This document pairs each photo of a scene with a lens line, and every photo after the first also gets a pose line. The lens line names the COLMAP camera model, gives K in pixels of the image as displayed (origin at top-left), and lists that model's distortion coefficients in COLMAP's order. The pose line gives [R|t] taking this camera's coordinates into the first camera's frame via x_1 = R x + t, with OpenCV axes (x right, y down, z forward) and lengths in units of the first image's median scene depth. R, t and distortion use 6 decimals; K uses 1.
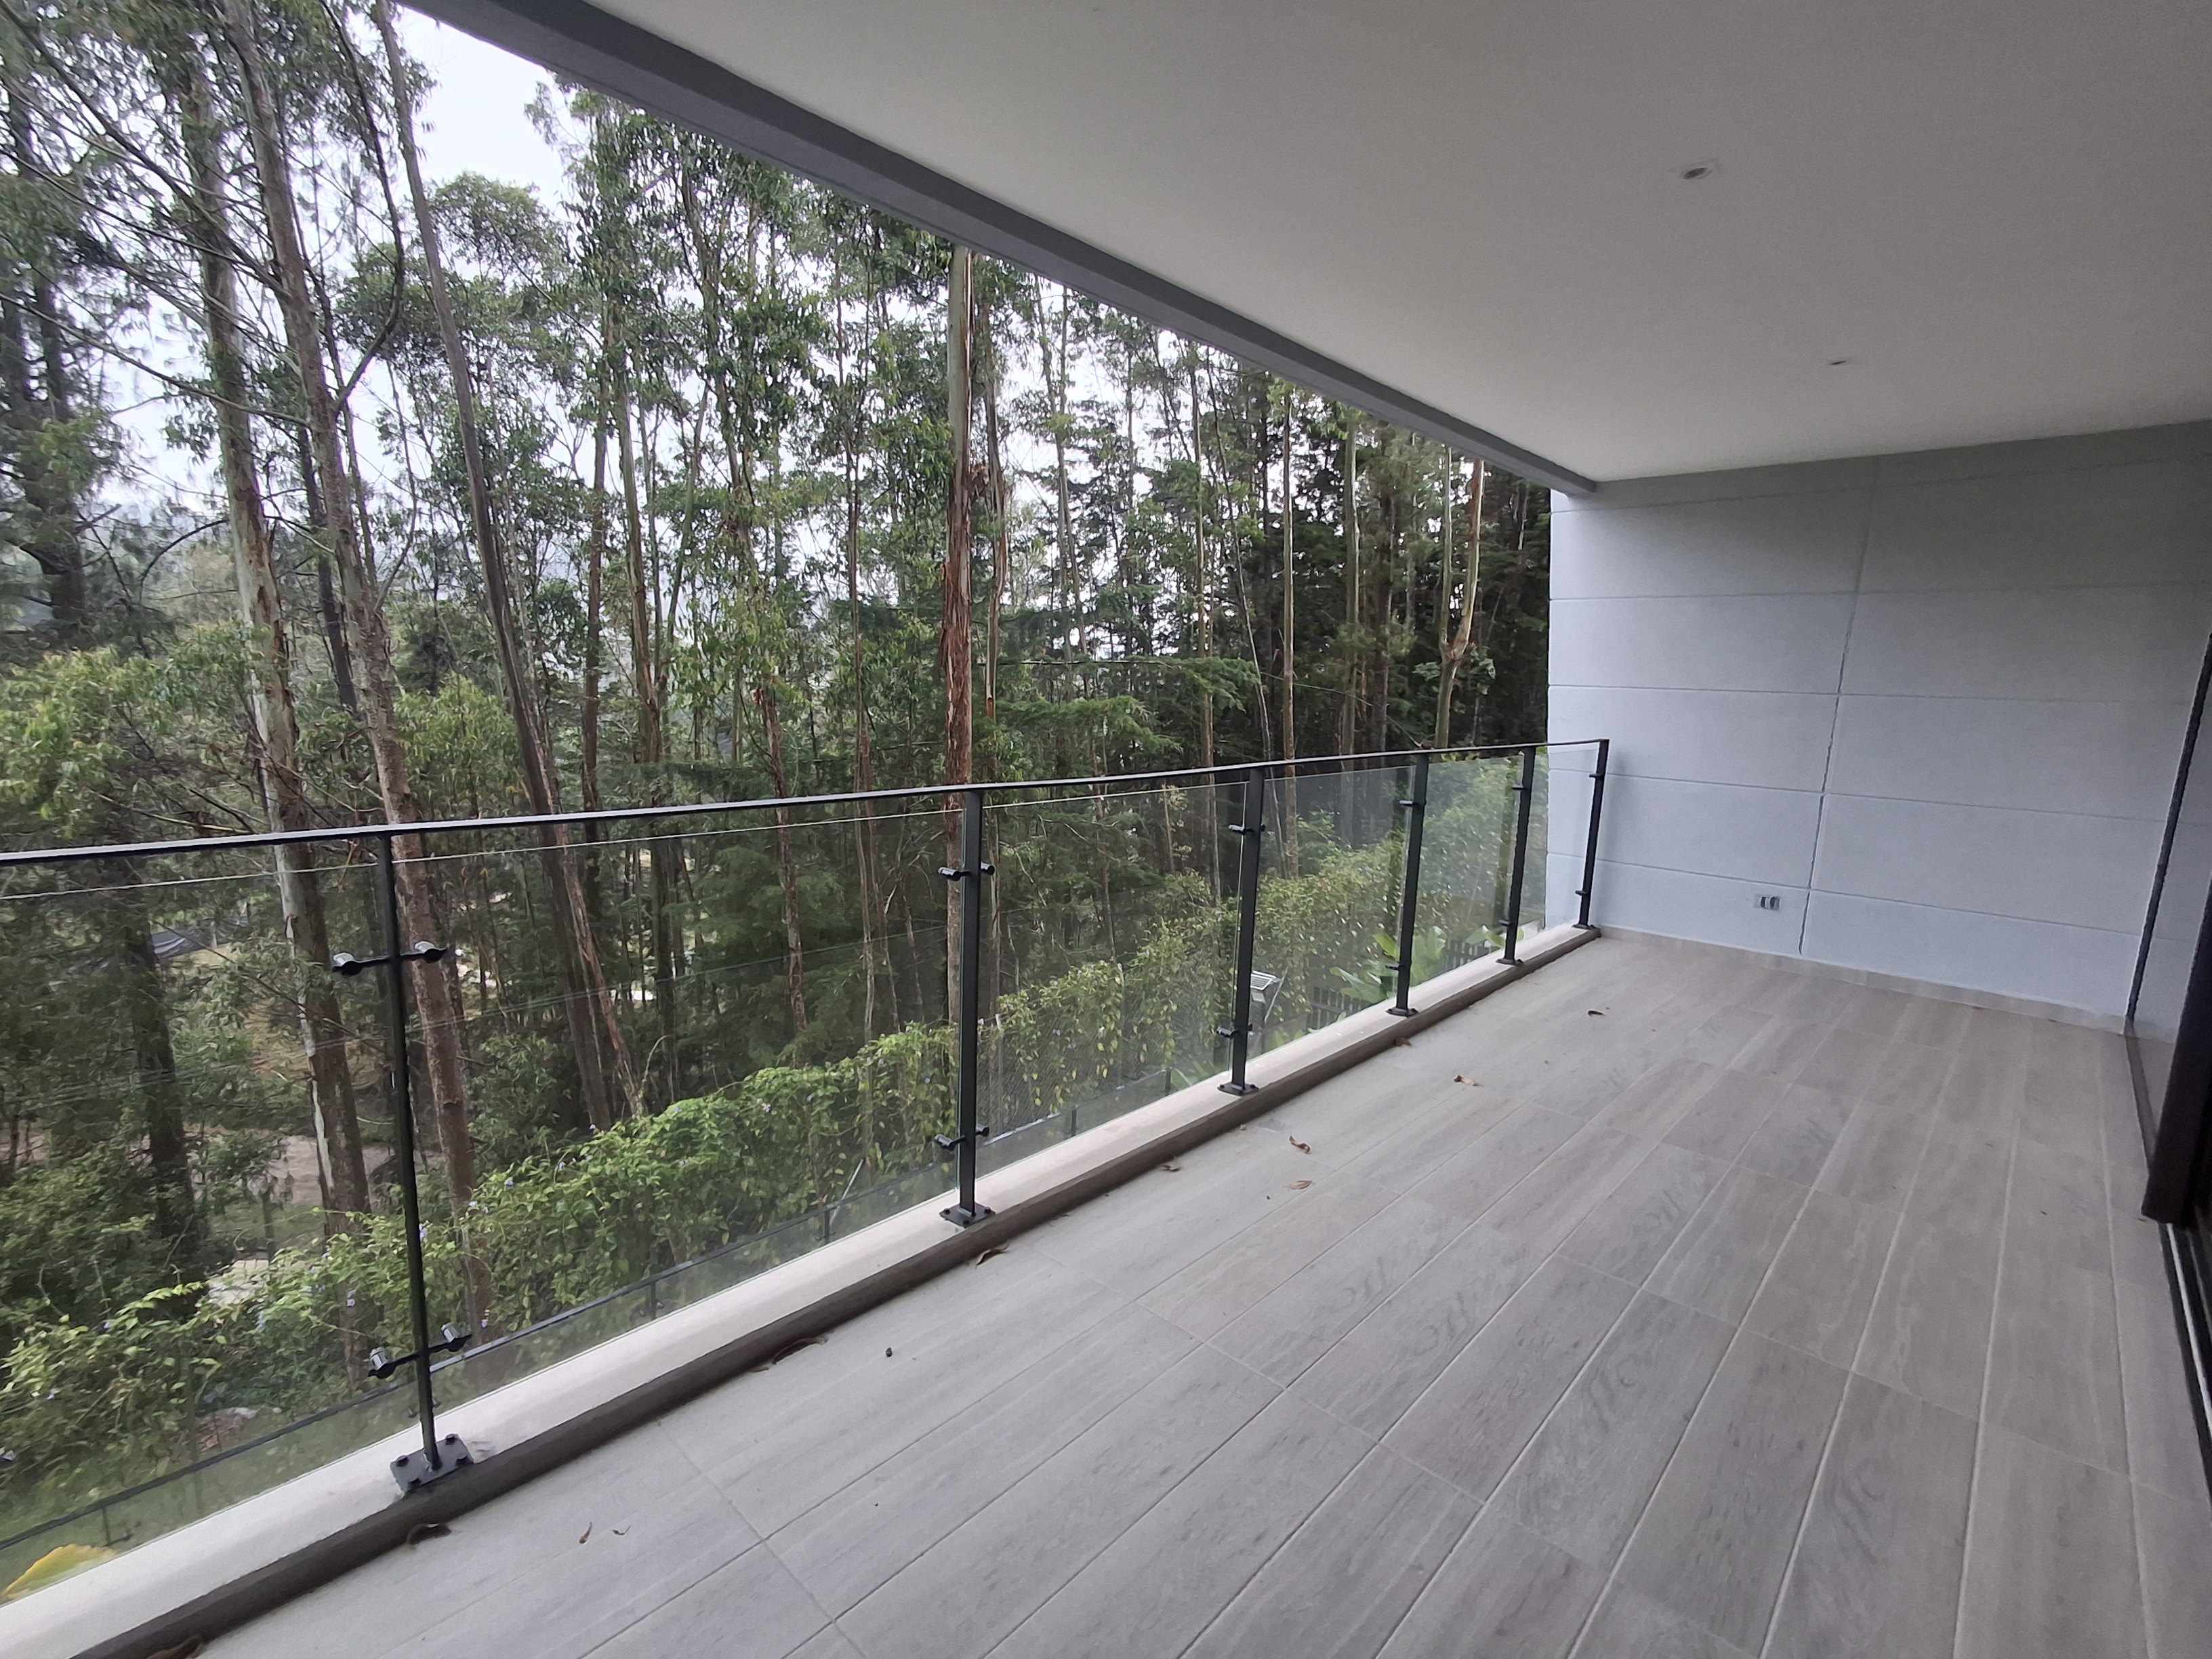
lens RADIAL K [[1015.7, 0, 1111.5], [0, 1015.7, 834.0], [0, 0, 1]] dist [0.004914, 0.001840]
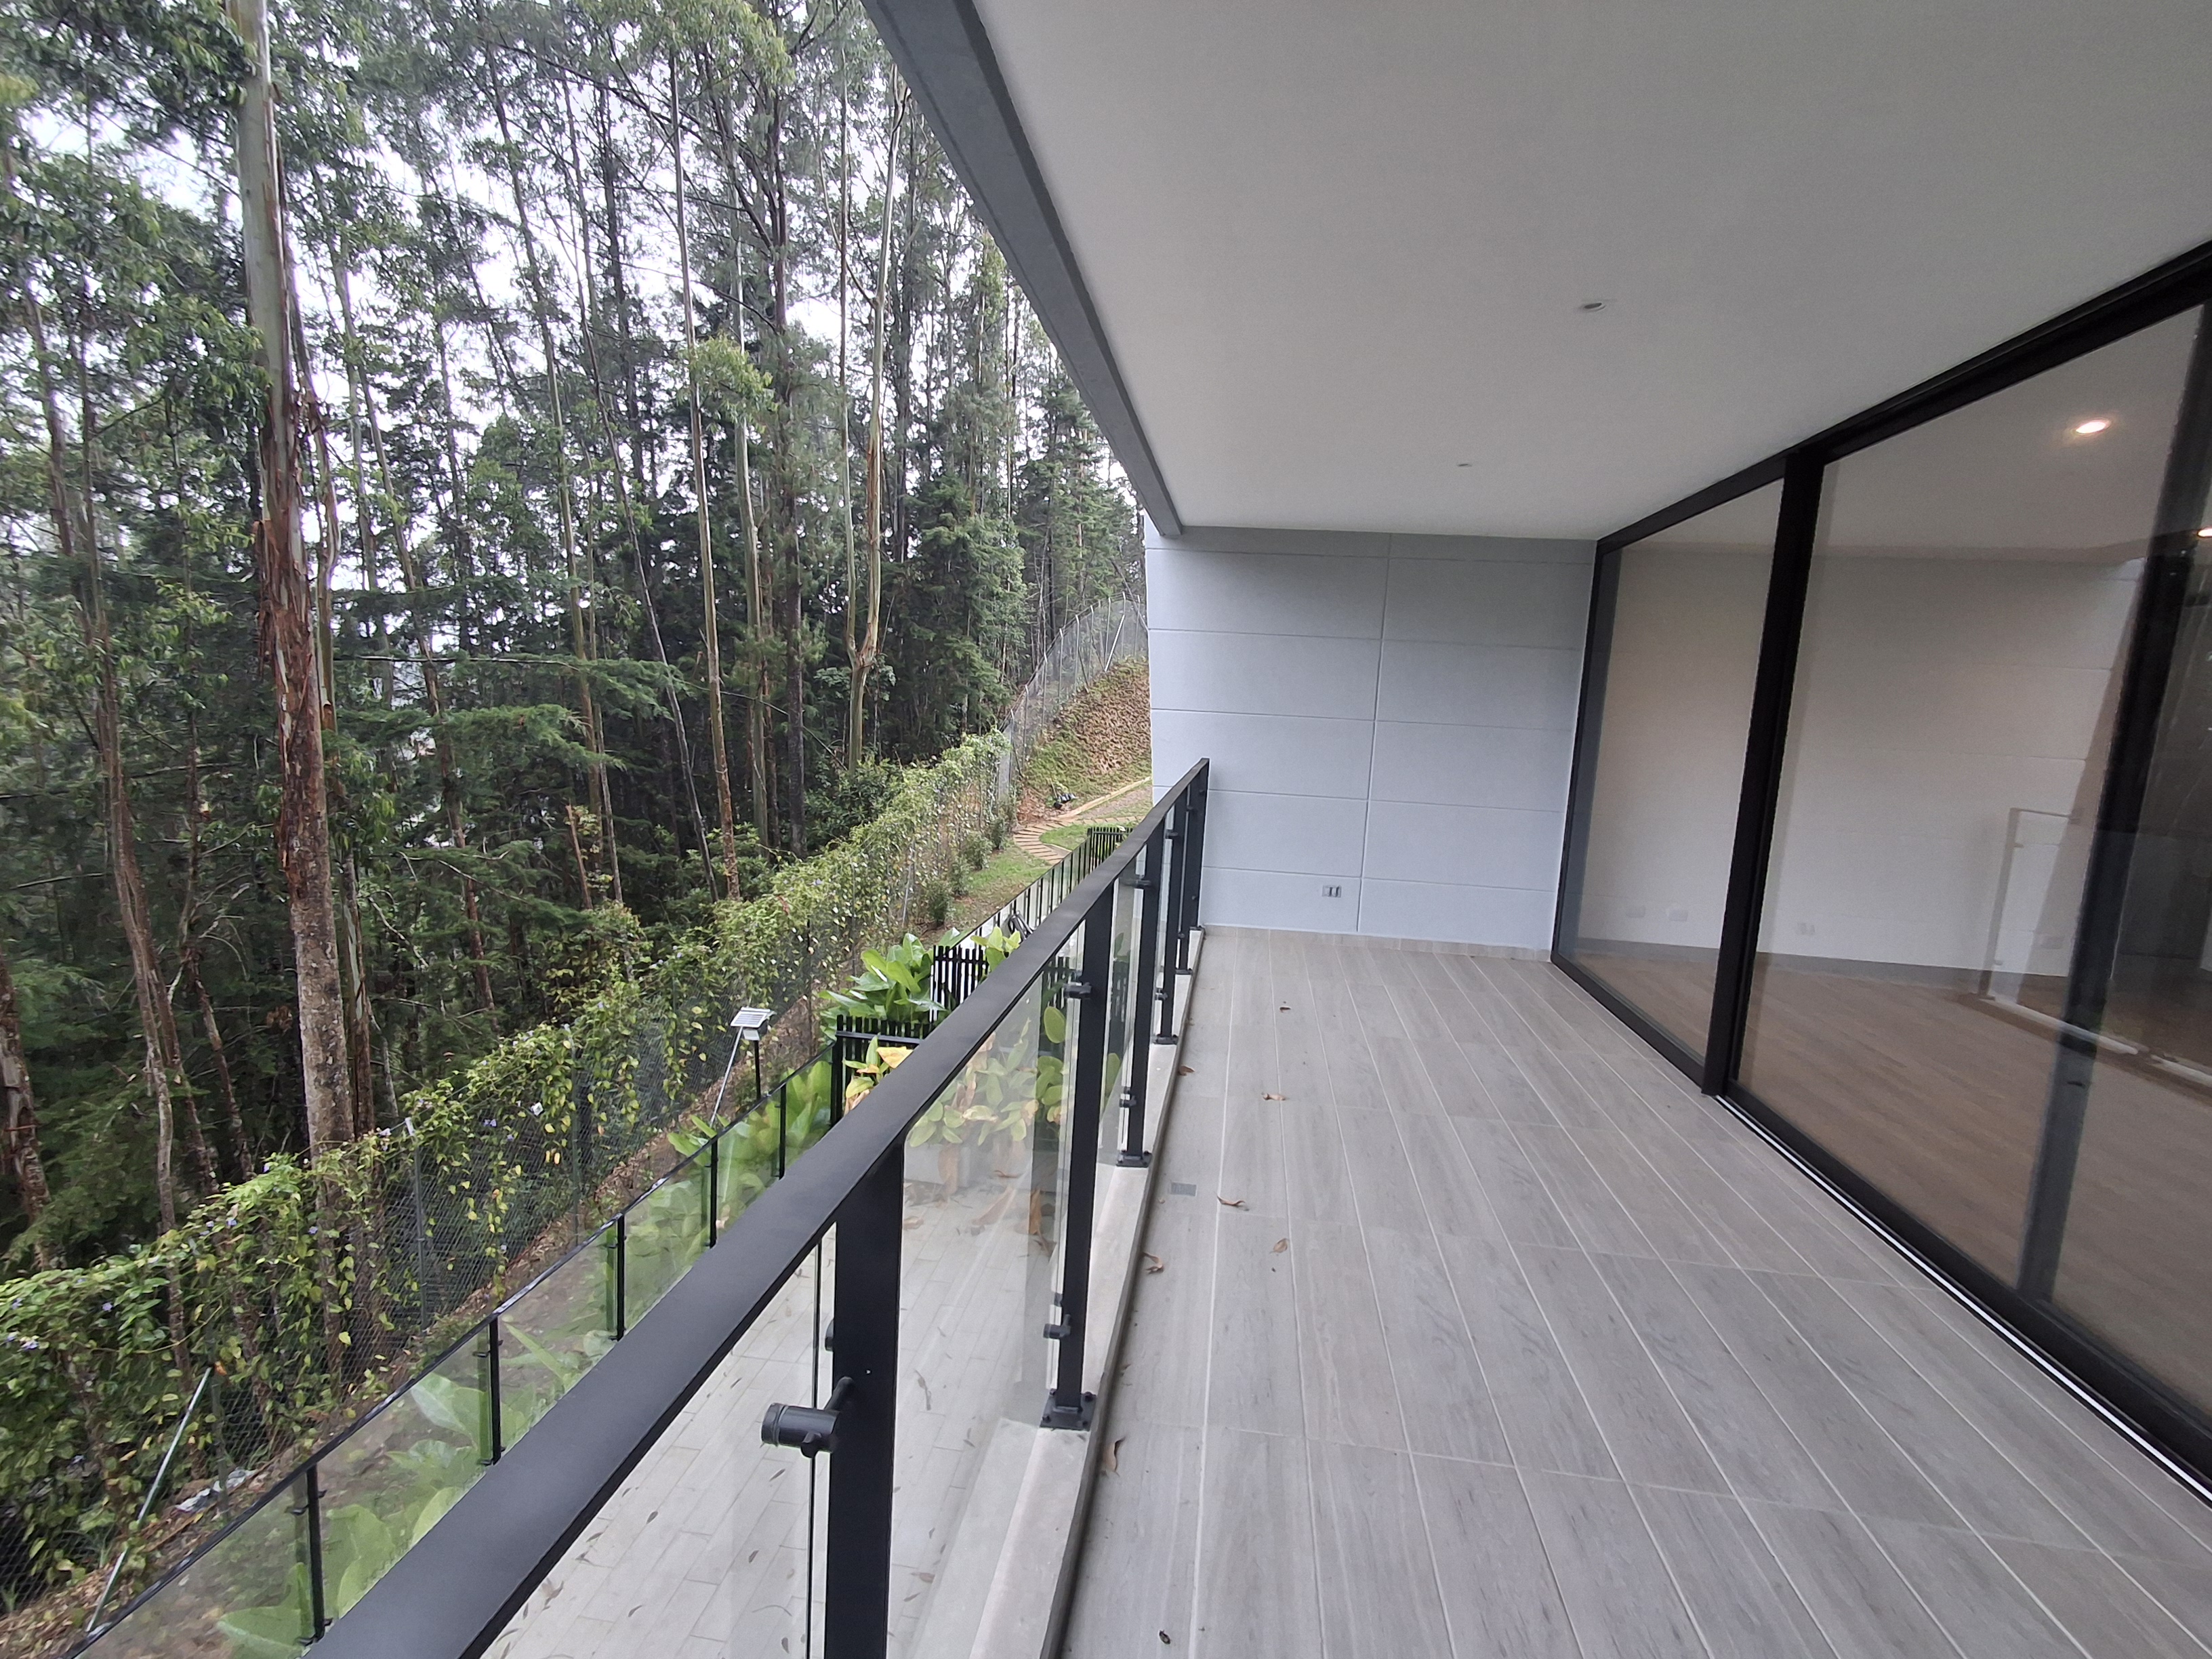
lens RADIAL K [[1018.8, 0, 1102.6], [0, 1018.8, 836.3], [0, 0, 1]] dist [0.016447, -0.007898]
pose [[0.824927, -0.067729, 0.561167, -0.095189], [0.067538, 0.997493, 0.021108, -0.015640], [-0.561190, 0.020487, 0.827433, 0.054560]]
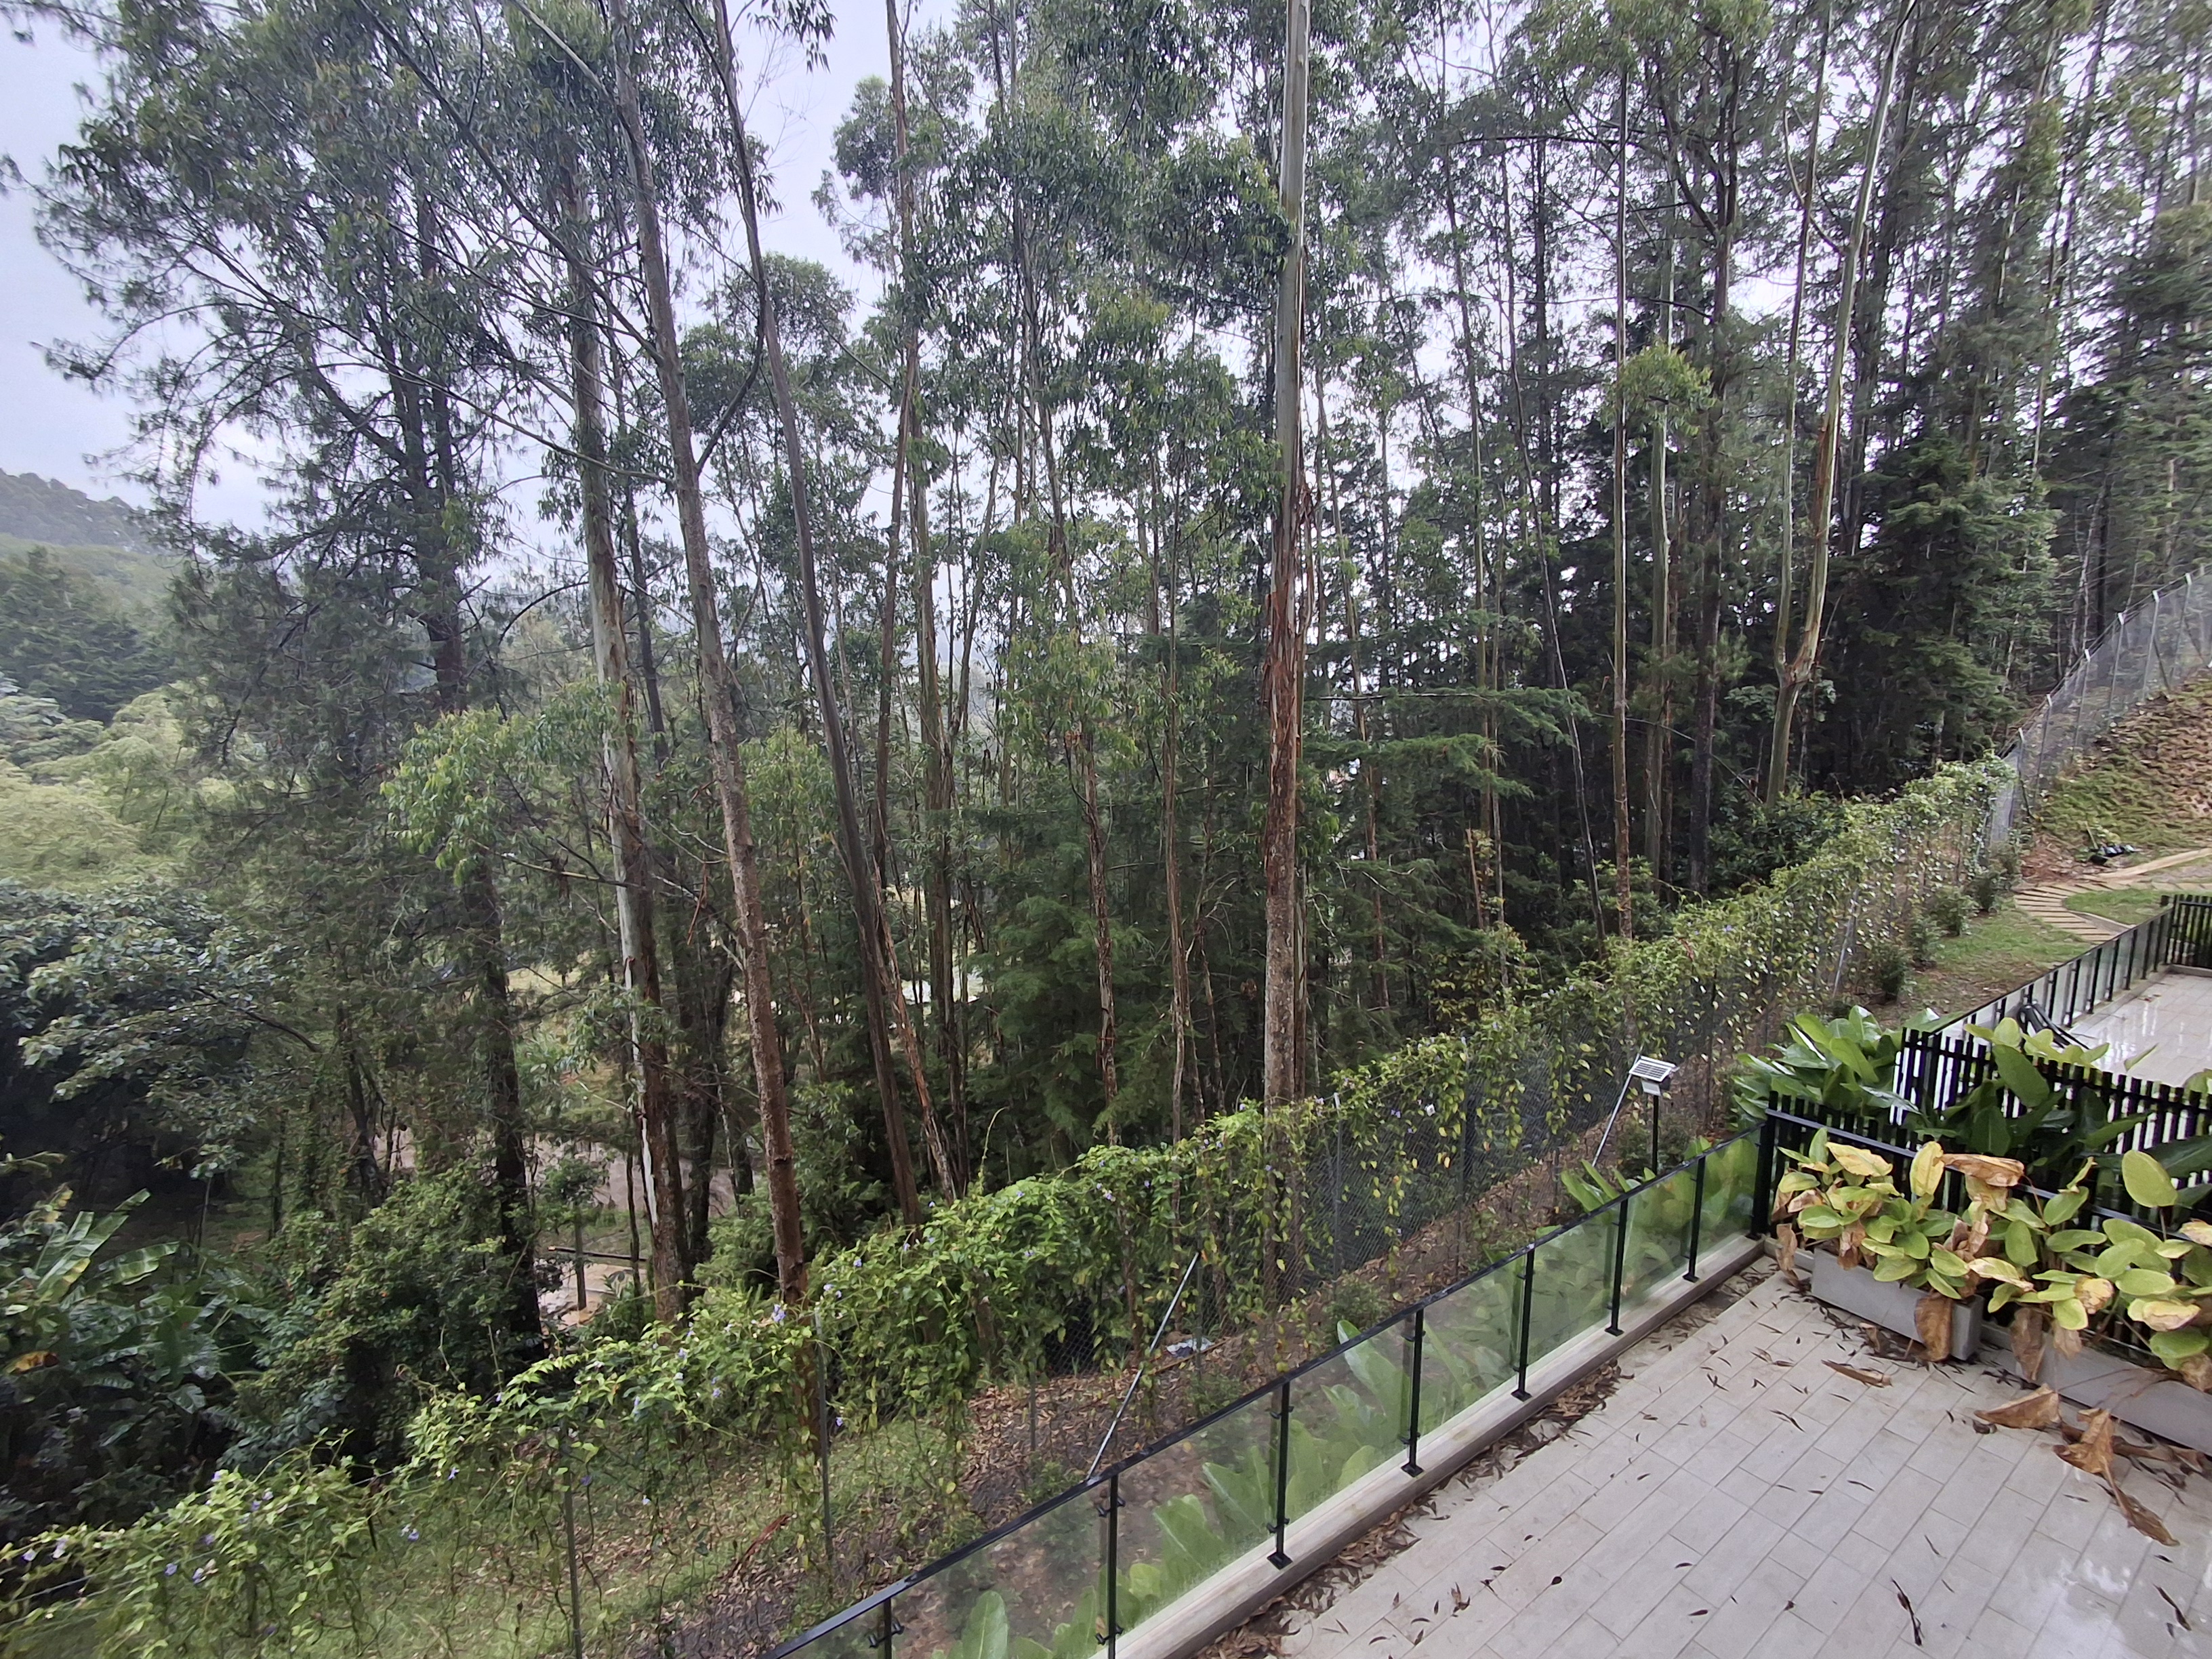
lens RADIAL K [[1015.8, 0, 1116.8], [0, 1015.8, 834.7], [0, 0, 1]] dist [-0.001547, 0.019348]
pose [[0.981225, 0.001639, -0.192861, -0.123410], [-0.008001, 0.999449, -0.032215, -0.017619], [0.192702, 0.033154, 0.980697, 0.079346]]
